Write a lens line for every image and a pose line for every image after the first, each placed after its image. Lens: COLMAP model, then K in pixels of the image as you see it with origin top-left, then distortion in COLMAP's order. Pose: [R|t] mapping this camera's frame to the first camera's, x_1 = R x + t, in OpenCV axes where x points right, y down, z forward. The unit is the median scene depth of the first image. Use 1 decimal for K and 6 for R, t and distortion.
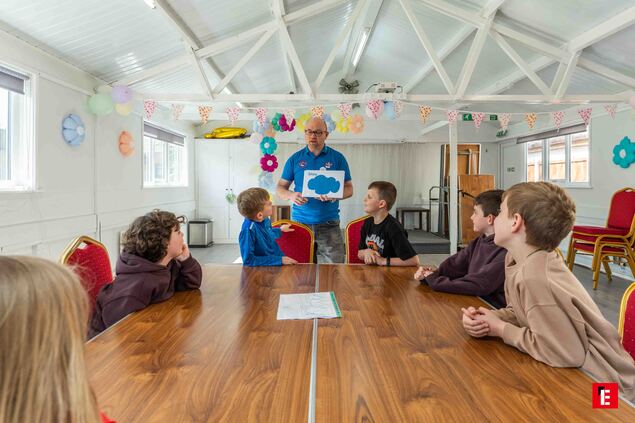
lens RADIAL K [[397.7, 0, 324.3], [0, 397.7, 192.7], [0, 0, 1]] dist [0.000942, 0.003637]
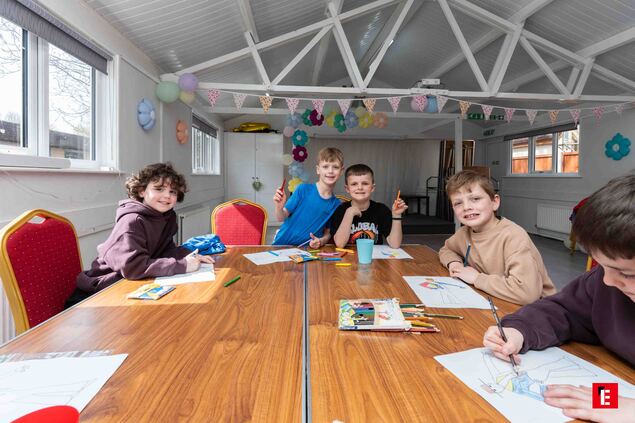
lens RADIAL K [[329.0, 0, 319.6], [0, 329.0, 191.5], [0, 0, 1]] dist [0.002675, -0.000388]
pose [[0.997797, 0.005106, 0.066149, -0.146232], [-0.006384, 0.999797, 0.019126, 0.013388], [-0.066038, -0.019506, 0.997626, 0.073598]]
